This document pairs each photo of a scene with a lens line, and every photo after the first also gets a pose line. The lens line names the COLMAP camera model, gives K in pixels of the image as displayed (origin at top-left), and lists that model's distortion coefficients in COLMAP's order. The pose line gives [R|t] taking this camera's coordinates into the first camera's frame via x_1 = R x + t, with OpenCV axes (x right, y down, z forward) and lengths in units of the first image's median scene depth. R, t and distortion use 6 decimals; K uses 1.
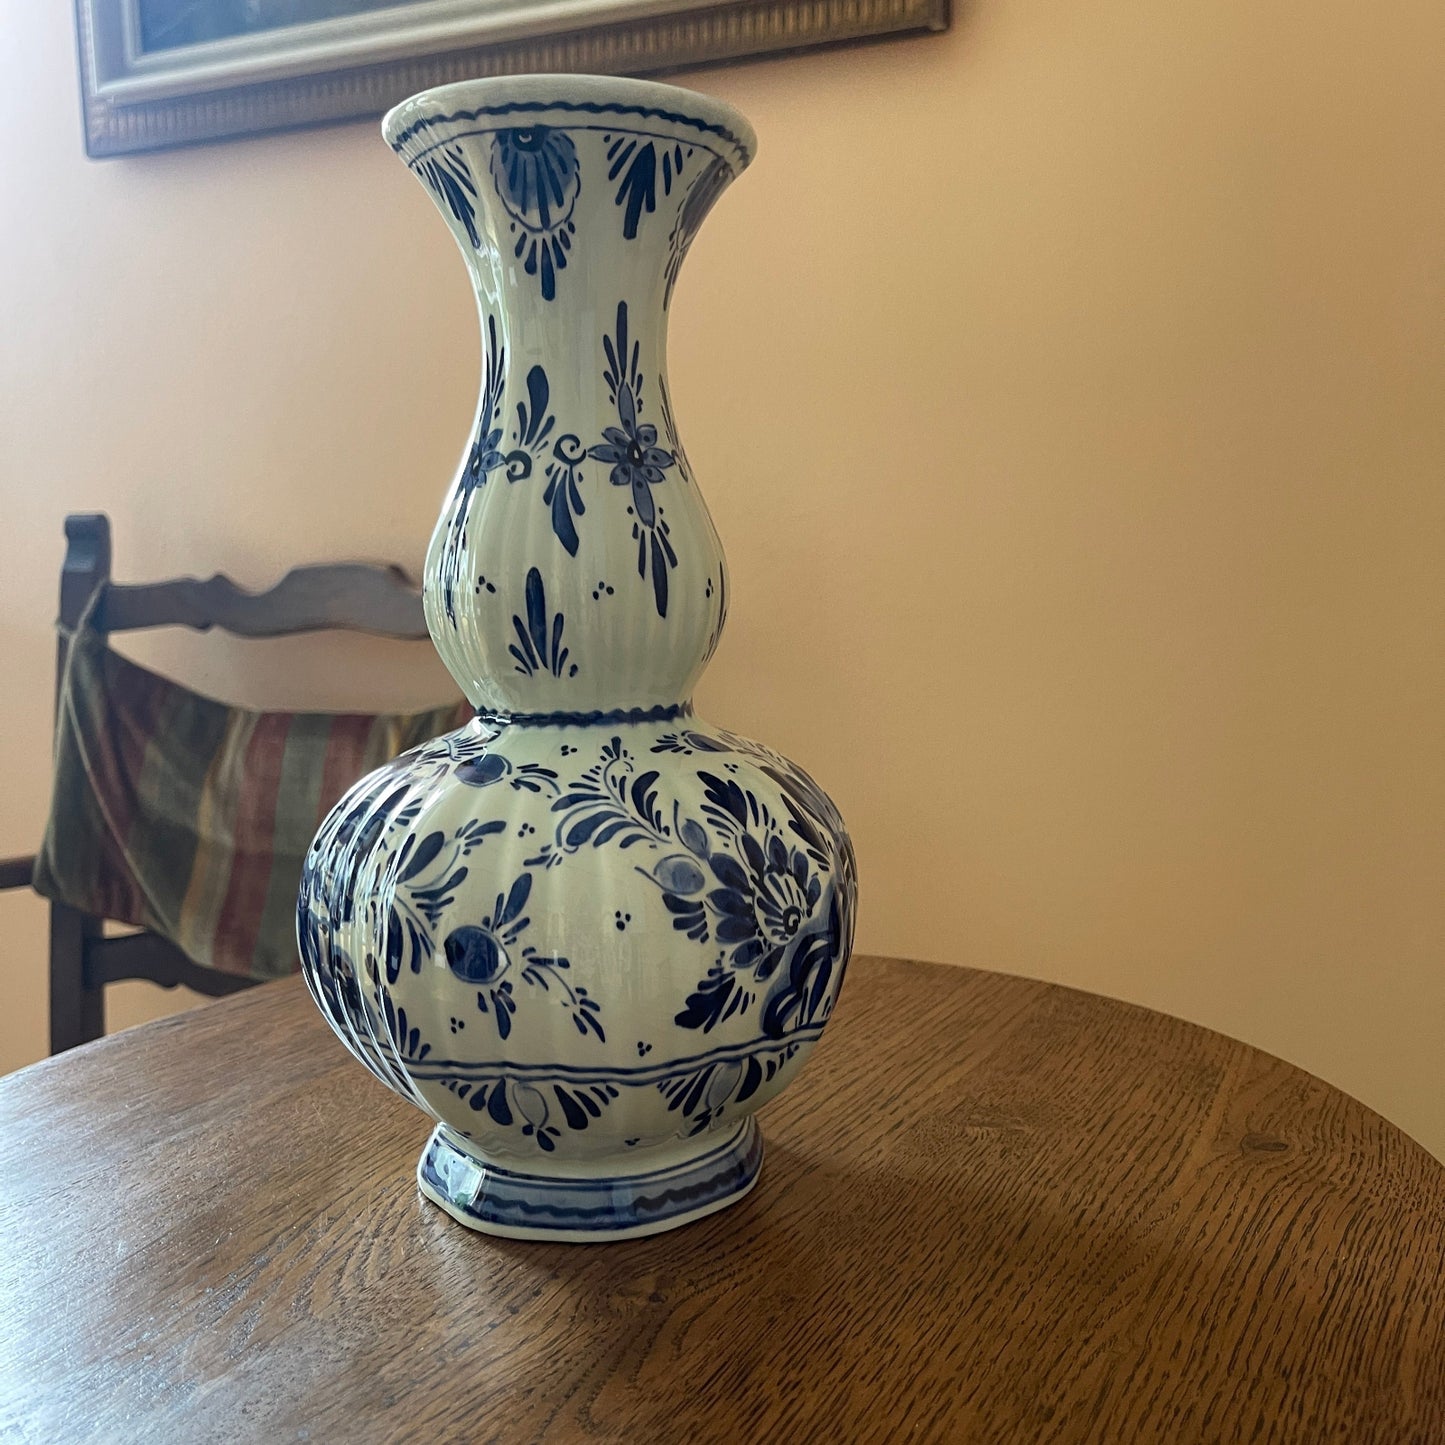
lens RADIAL K [[1502.4, 0, 709.3], [0, 1502.4, 737.6], [0, 0, 1]] dist [0.148899, -0.423594]
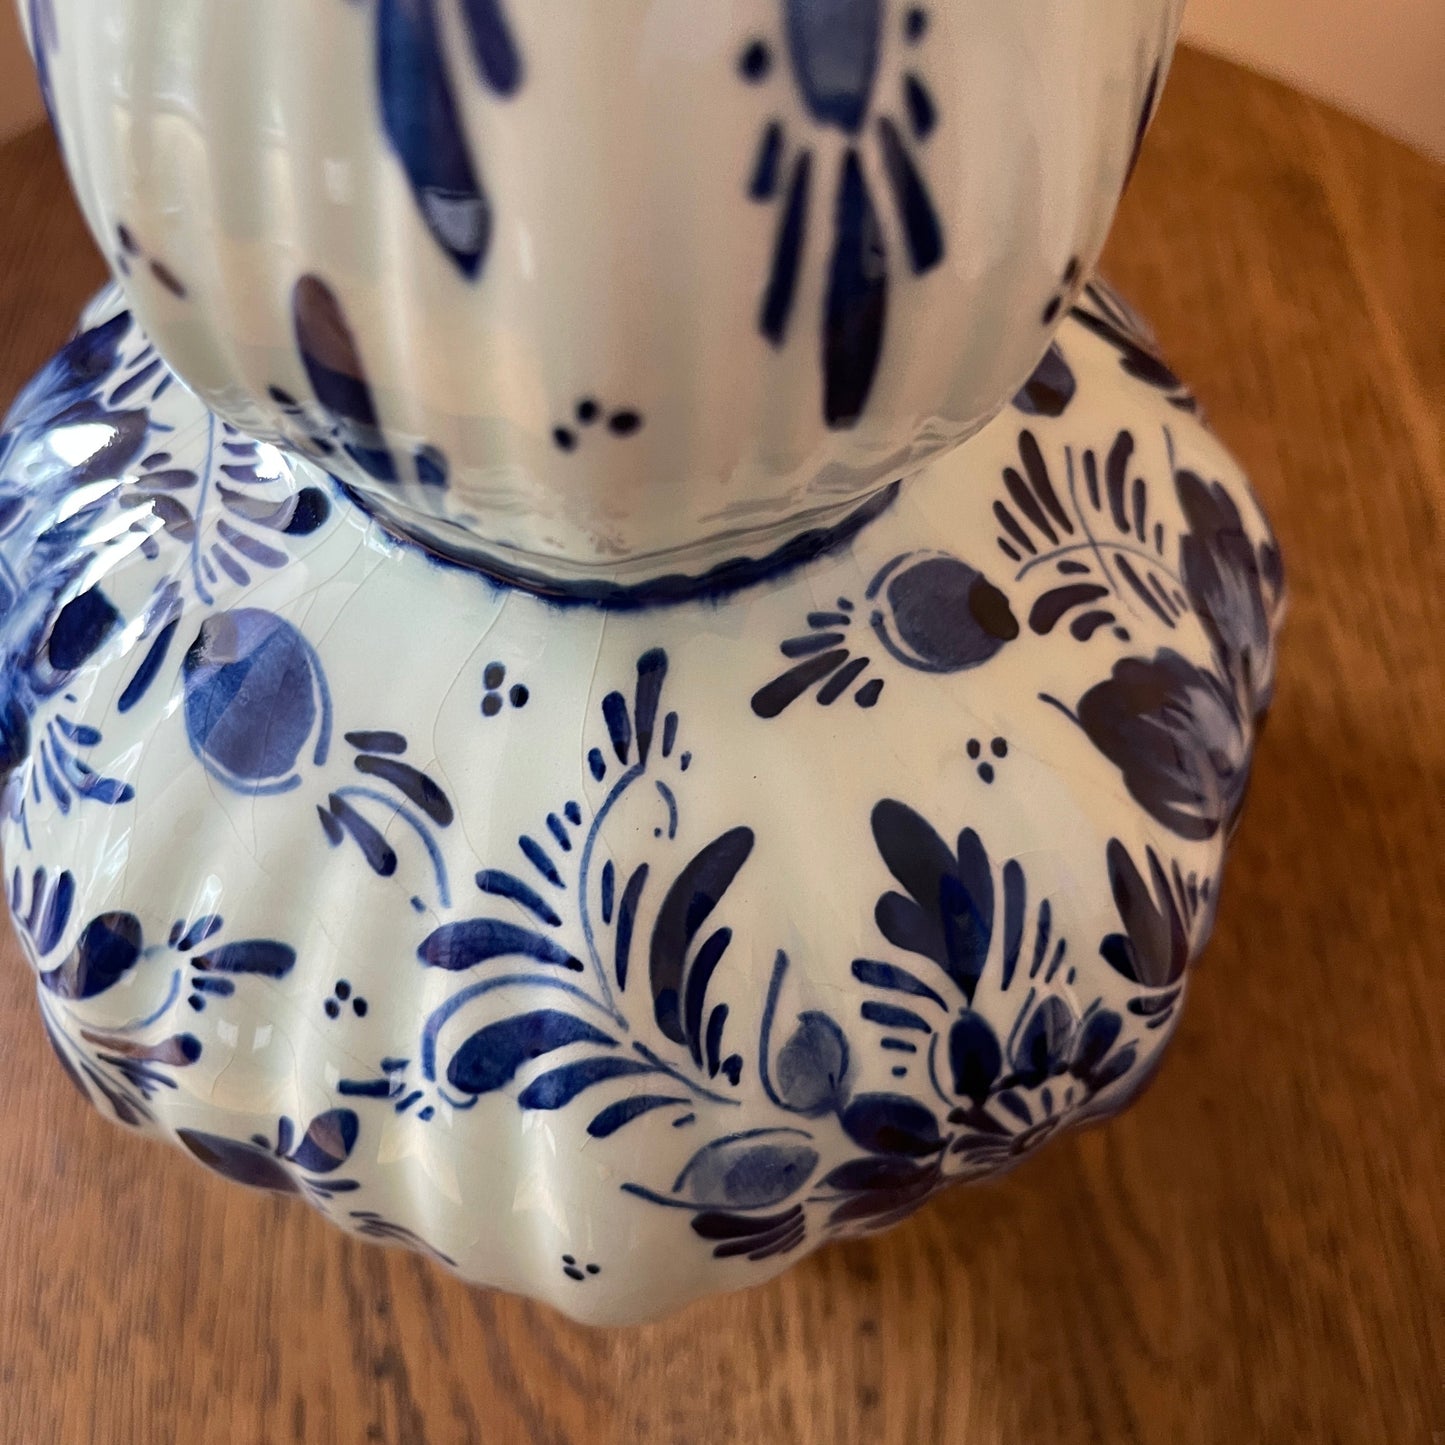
lens RADIAL K [[1527.8, 0, 719.6], [0, 1527.8, 696.9], [0, 0, 1]] dist [0.001173, -0.004652]
pose [[0.976236, 0.208166, -0.060247, -0.027534], [-0.081412, 0.609935, 0.788259, -0.267982], [0.200835, -0.764622, 0.612388, 0.829399]]
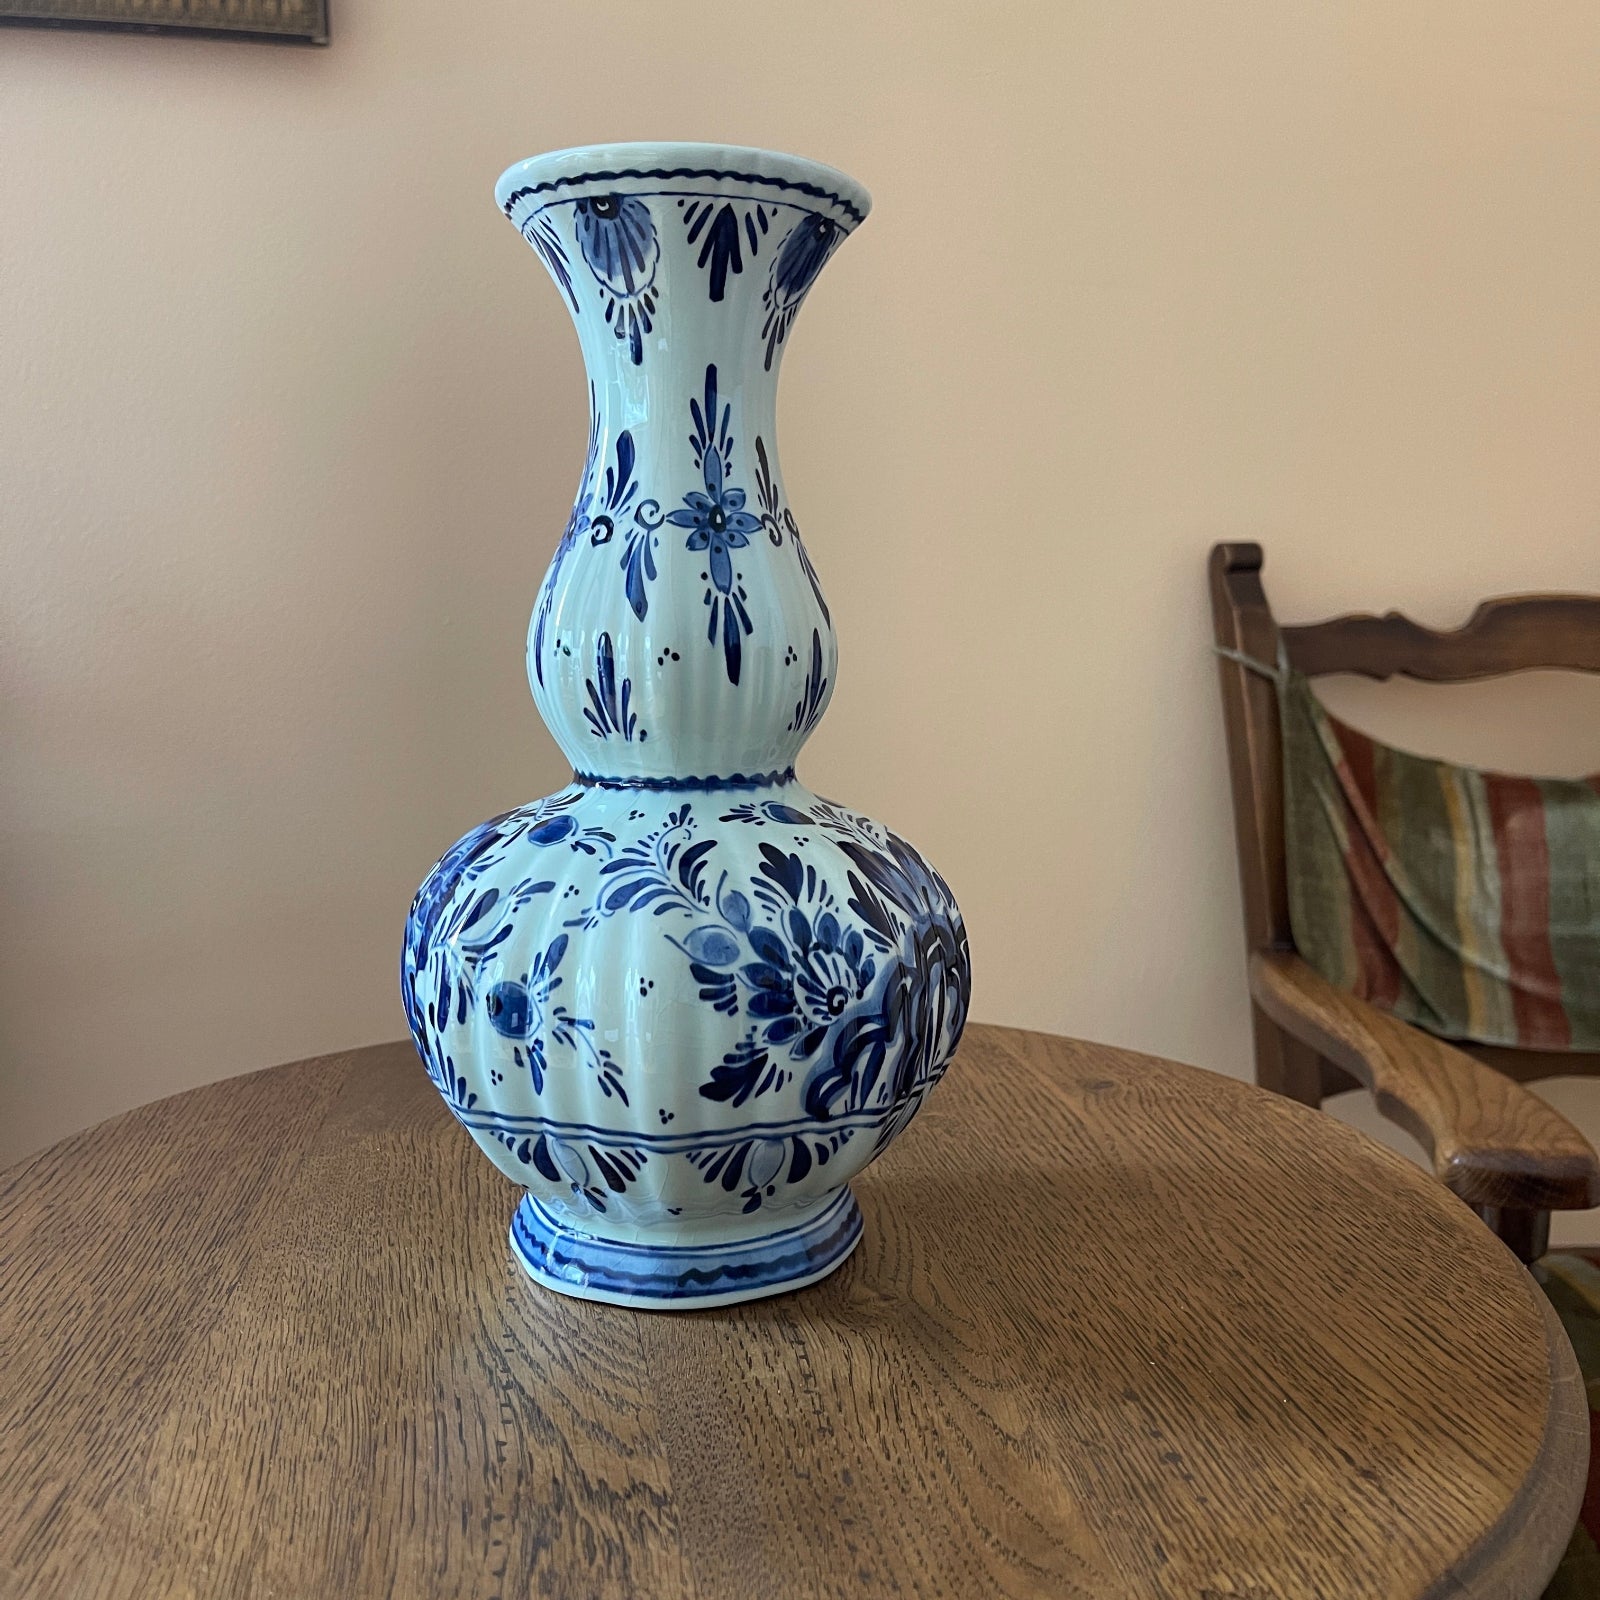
lens RADIAL K [[1663.6, 0, 785.4], [0, 1663.6, 816.7], [0, 0, 1]] dist [0.148899, -0.423594]
pose [[0.968657, 0.046703, -0.243972, 0.281471], [-0.045086, 0.998908, 0.012211, -0.008922], [0.244276, -0.000828, 0.969705, -0.051159]]
